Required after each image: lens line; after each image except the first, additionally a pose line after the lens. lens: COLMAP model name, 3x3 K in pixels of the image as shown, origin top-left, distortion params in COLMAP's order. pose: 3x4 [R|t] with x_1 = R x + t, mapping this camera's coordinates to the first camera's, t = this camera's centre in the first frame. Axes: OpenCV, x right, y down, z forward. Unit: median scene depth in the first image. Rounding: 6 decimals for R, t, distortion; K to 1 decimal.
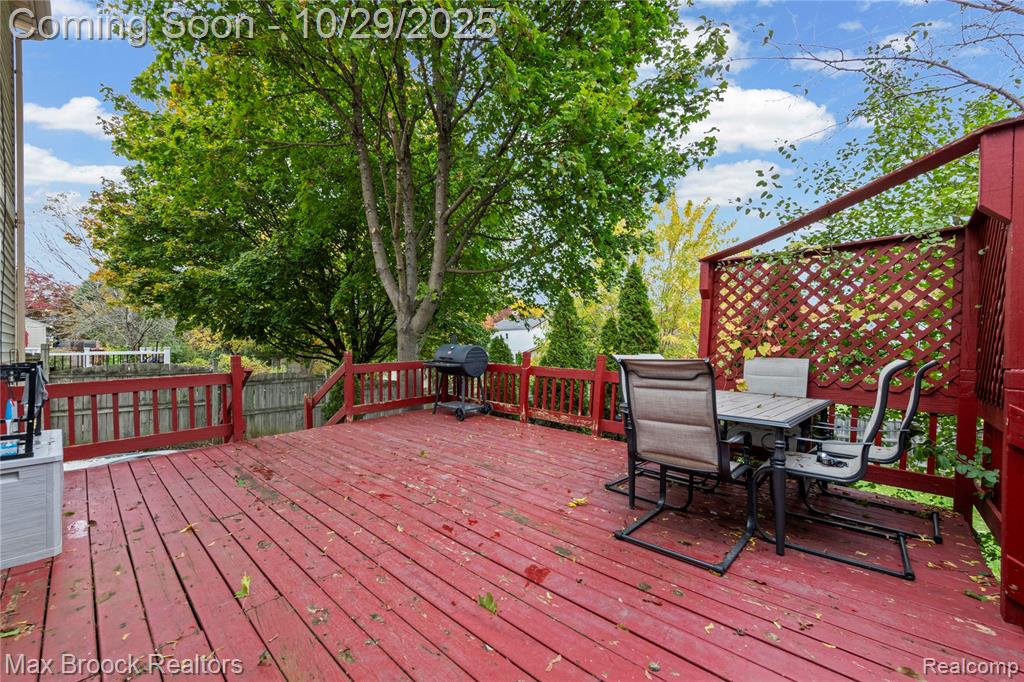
lens RADIAL K [[403.8, 0, 511.1], [0, 403.8, 344.1], [0, 0, 1]] dist [0.023905, 0.000114]
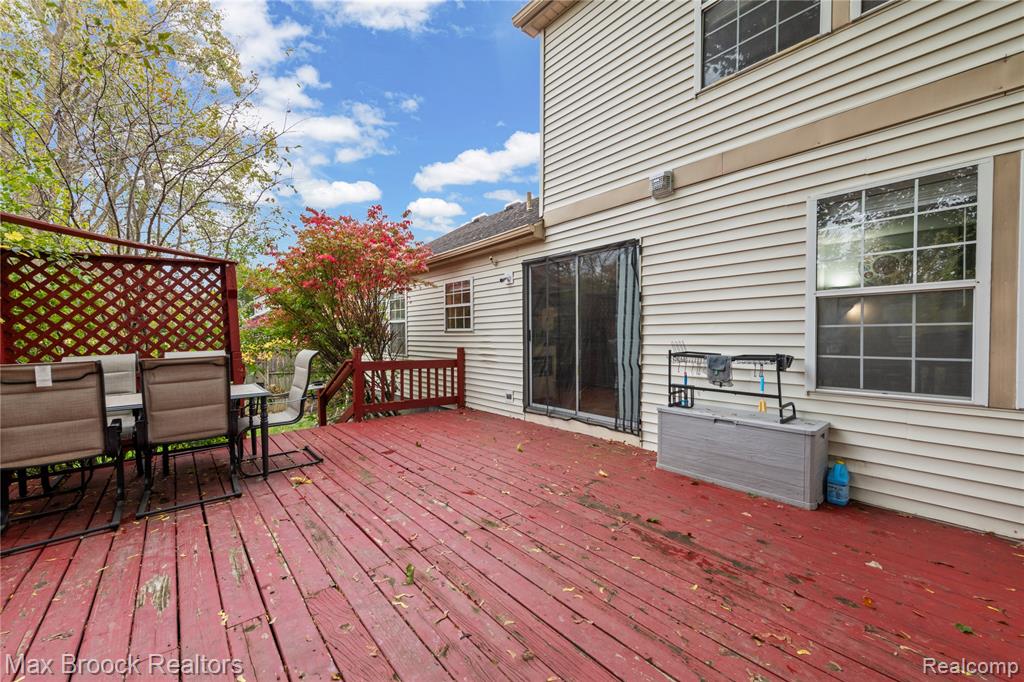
lens RADIAL K [[403.8, 0, 511.1], [0, 403.8, 344.1], [0, 0, 1]] dist [0.023905, 0.000114]
pose [[-0.993090, 0.011782, 0.116765, -0.564417], [0.014394, 0.999664, 0.021552, -0.012607], [-0.116472, 0.023084, -0.992926, 2.076556]]
